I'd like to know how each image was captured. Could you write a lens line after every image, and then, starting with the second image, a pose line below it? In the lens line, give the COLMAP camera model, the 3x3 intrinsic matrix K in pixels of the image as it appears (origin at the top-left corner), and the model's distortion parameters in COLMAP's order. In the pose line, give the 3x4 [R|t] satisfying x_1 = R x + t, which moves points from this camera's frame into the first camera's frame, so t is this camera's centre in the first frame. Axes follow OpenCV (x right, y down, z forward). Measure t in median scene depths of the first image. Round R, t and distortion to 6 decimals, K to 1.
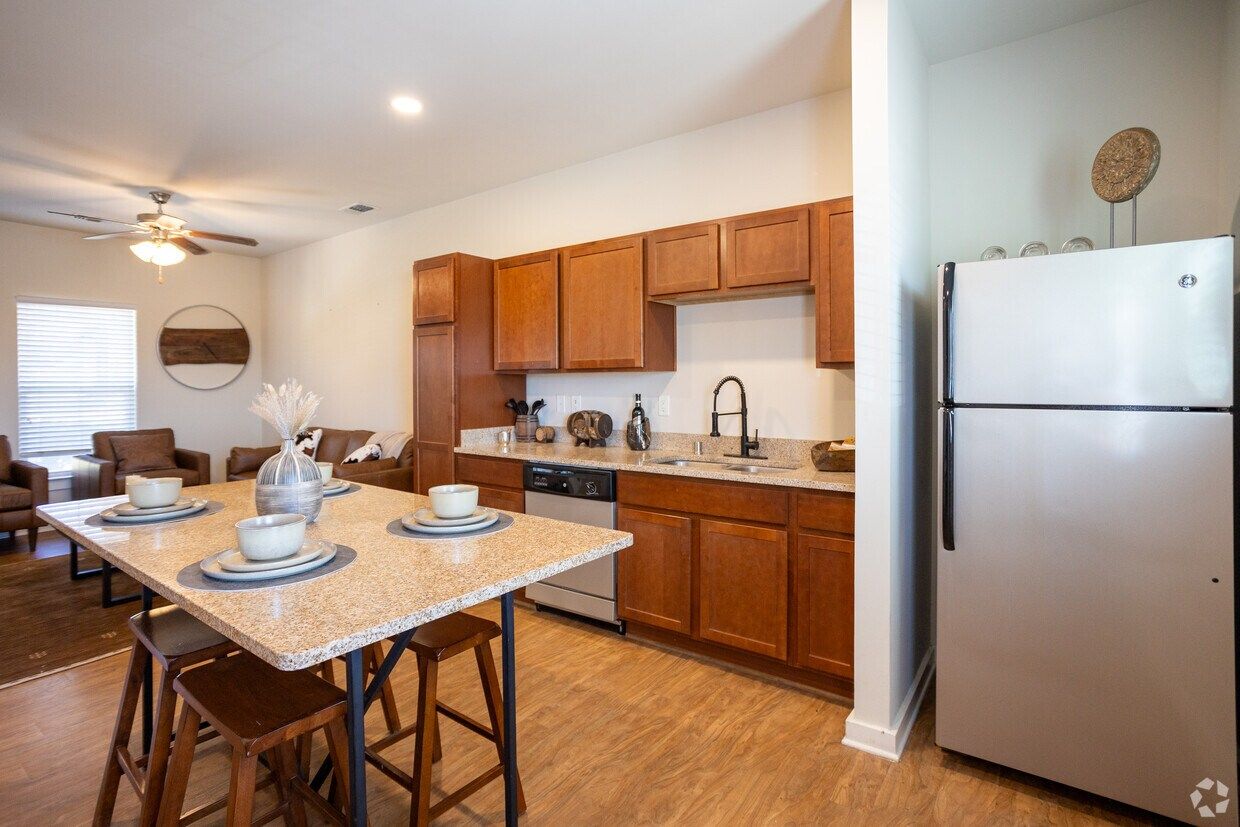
lens RADIAL K [[578.3, 0, 614.9], [0, 578.3, 381.1], [0, 0, 1]] dist [-0.001316, 0.000248]
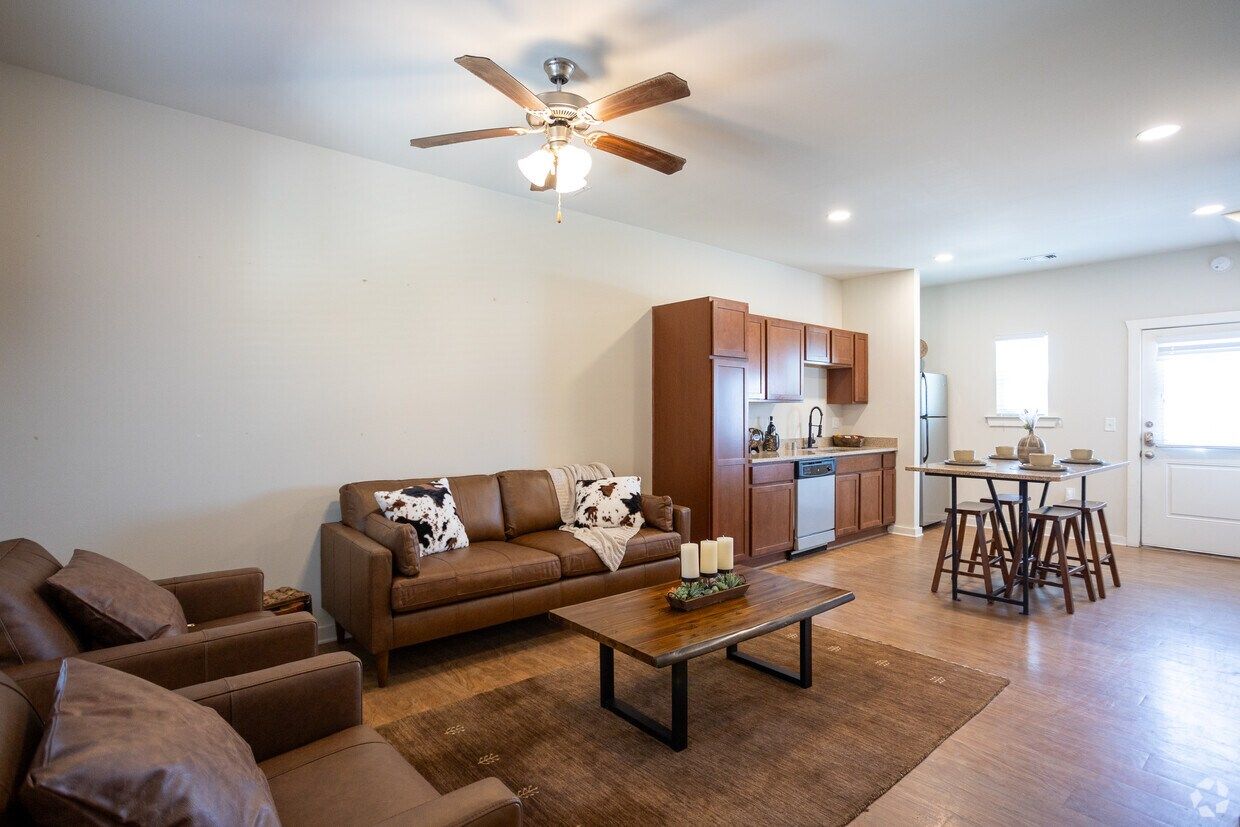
lens RADIAL K [[605.2, 0, 620.0], [0, 605.2, 413.5], [0, 0, 1]] dist [-0.000562, 0.001038]
pose [[0.236349, 0.000713, 0.971668, -1.879926], [-0.006962, 0.999975, 0.000959, 0.017266], [-0.971643, -0.006991, 0.236348, 1.125661]]
